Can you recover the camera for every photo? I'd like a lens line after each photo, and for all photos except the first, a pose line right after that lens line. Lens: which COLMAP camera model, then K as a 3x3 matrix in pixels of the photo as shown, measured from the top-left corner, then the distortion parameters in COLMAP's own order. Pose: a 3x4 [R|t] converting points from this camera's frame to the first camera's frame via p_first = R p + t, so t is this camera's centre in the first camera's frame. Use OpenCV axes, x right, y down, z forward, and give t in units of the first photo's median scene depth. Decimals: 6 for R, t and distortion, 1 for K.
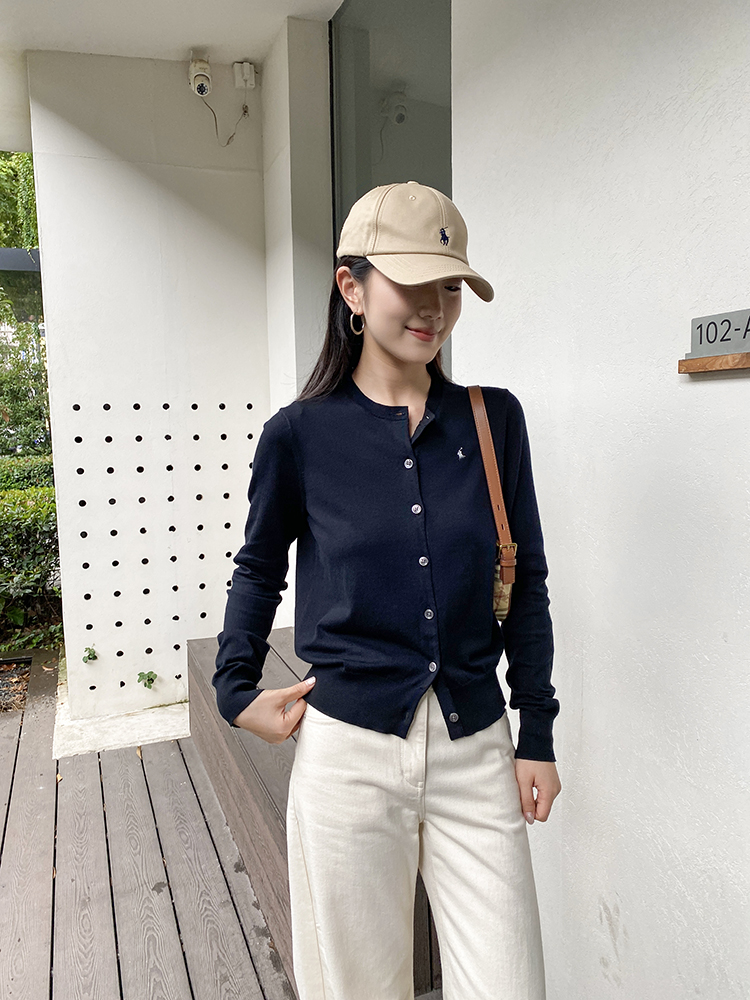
lens RADIAL K [[755.5, 0, 374.5], [0, 755.5, 505.4], [0, 0, 1]] dist [-0.017730, 0.004264]
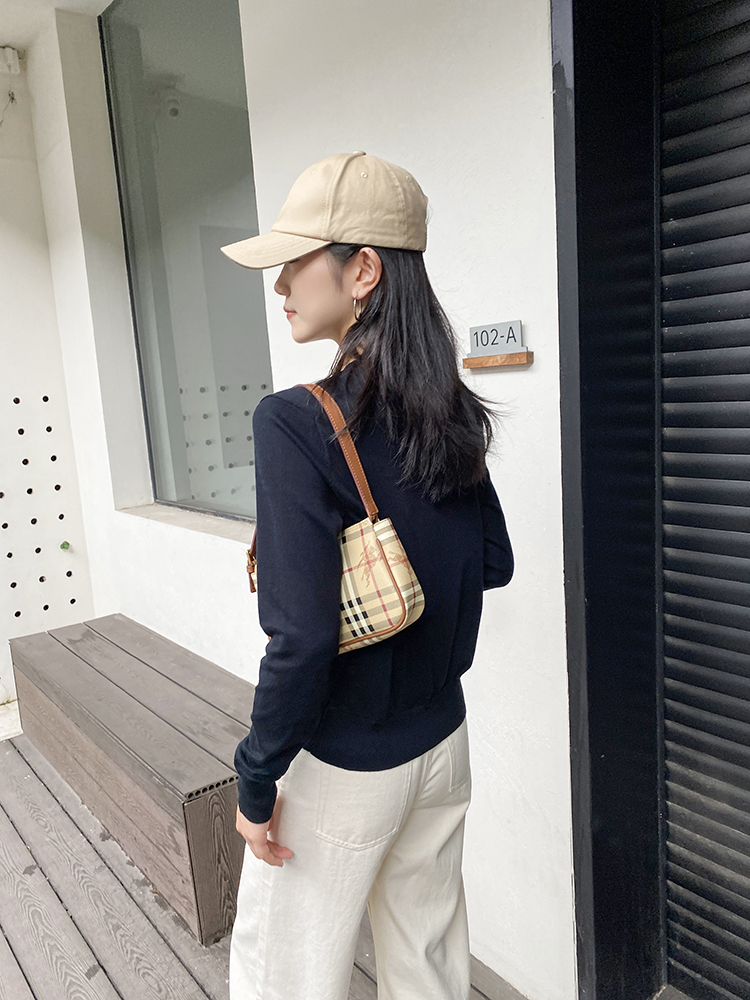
lens RADIAL K [[755.5, 0, 375.6], [0, 755.5, 498.5], [0, 0, 1]] dist [-0.017730, 0.004264]
pose [[0.953478, -0.092760, 0.286838, -0.079060], [0.085185, 0.995609, 0.038805, -0.004166], [-0.289178, -0.012566, 0.957193, -0.127847]]
